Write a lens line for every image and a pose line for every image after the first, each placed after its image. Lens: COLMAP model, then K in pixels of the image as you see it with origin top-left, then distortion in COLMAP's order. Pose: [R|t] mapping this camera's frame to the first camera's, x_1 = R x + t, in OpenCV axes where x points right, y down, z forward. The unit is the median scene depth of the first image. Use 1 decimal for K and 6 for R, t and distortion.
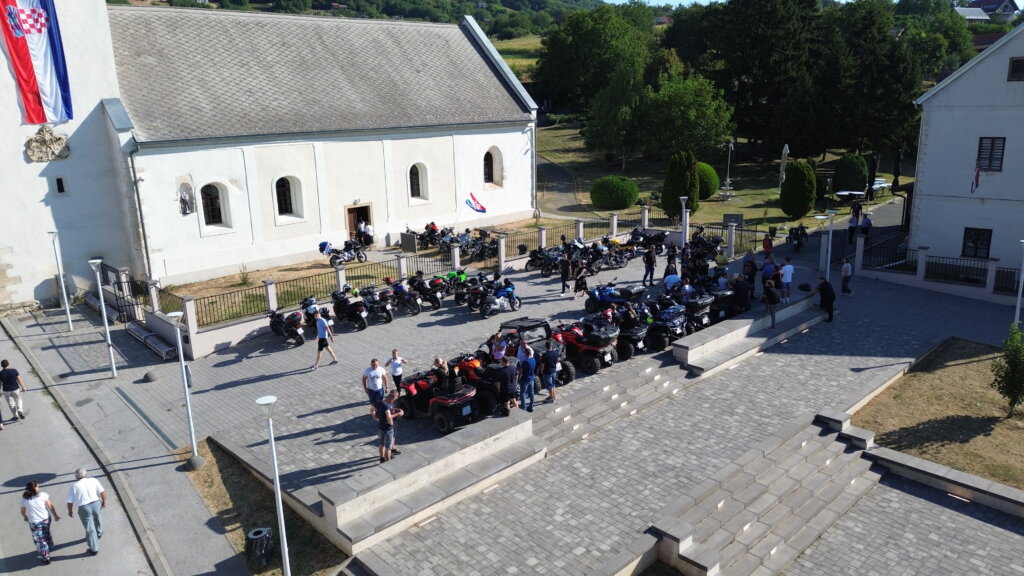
lens RADIAL K [[691.1, 0, 521.2], [0, 691.1, 288.8], [0, 0, 1]] dist [-0.010890, -0.018931]
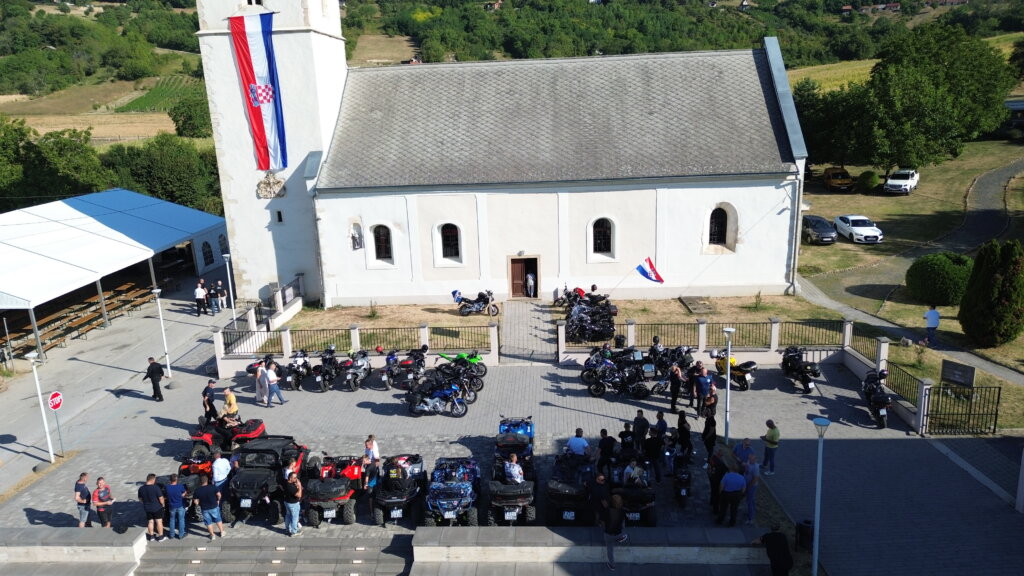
lens RADIAL K [[691.1, 0, 517.9], [0, 691.1, 286.9], [0, 0, 1]] dist [-0.010890, -0.018931]
pose [[0.703192, 0.176981, -0.688620, 0.523066], [-0.172400, 0.982064, 0.076351, -0.177896], [0.689781, 0.065029, 0.721091, 0.331686]]
